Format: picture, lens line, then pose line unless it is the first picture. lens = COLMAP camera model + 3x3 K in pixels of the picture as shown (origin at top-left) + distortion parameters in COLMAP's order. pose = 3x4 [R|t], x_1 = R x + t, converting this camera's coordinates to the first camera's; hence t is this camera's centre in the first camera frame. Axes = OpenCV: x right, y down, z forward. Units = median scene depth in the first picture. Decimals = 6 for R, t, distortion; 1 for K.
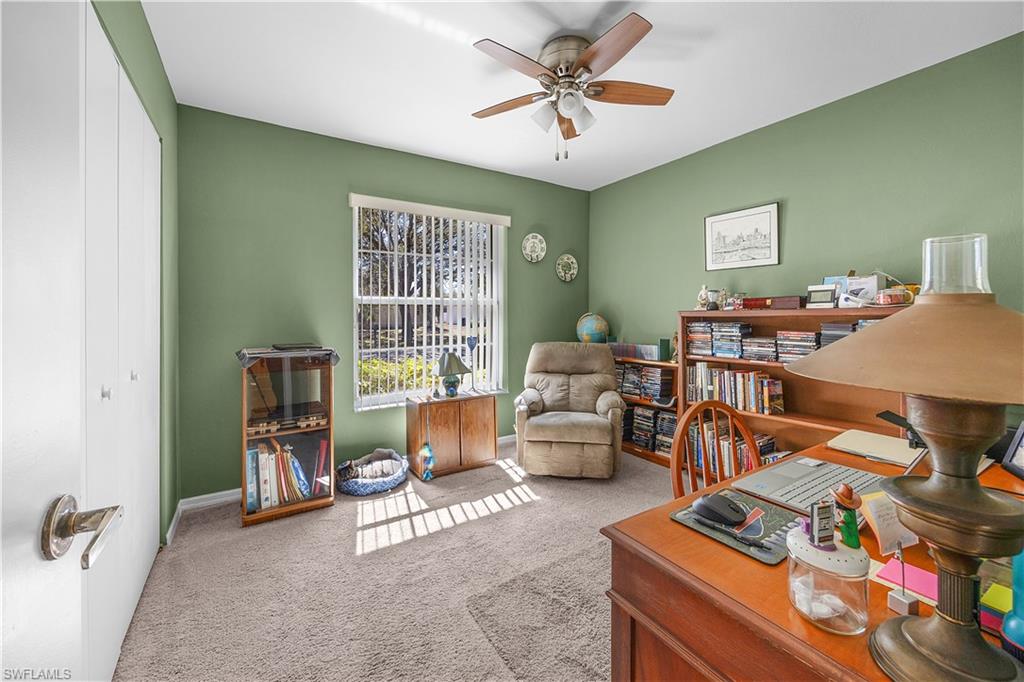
lens RADIAL K [[417.0, 0, 511.0], [0, 417.0, 323.6], [0, 0, 1]] dist [0.002047, 0.000283]
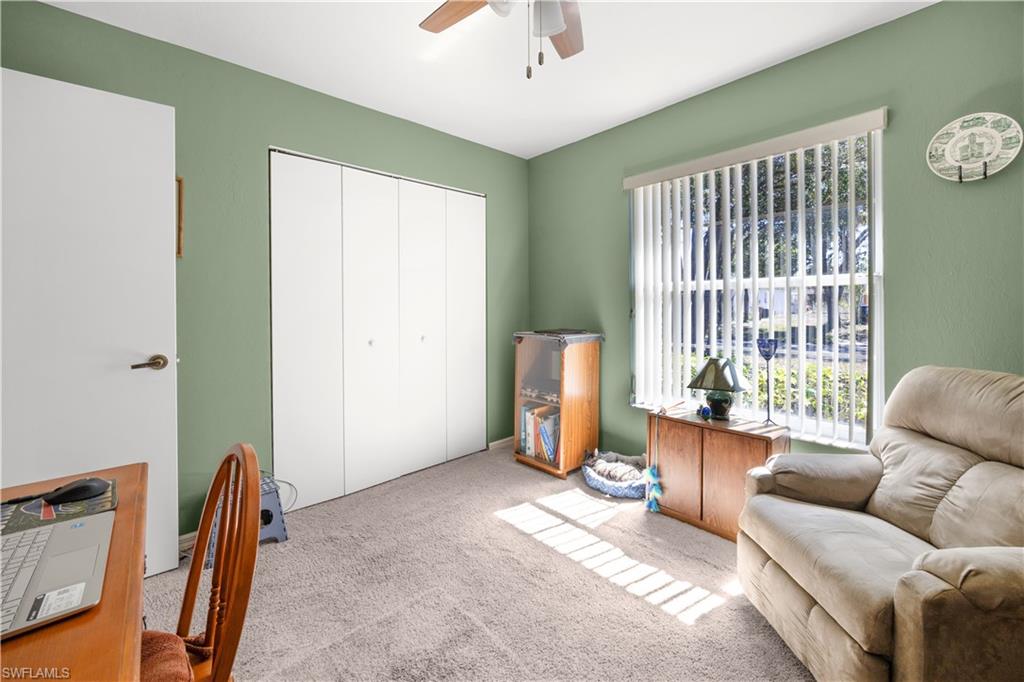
lens RADIAL K [[417.1, 0, 512.1], [0, 417.1, 301.7], [0, 0, 1]] dist [0.015088, 0.000152]
pose [[0.153749, -0.001469, -0.988109, 0.610139], [-0.003718, 0.999991, -0.002065, -0.026965], [0.988103, 0.003991, 0.153742, 0.666102]]
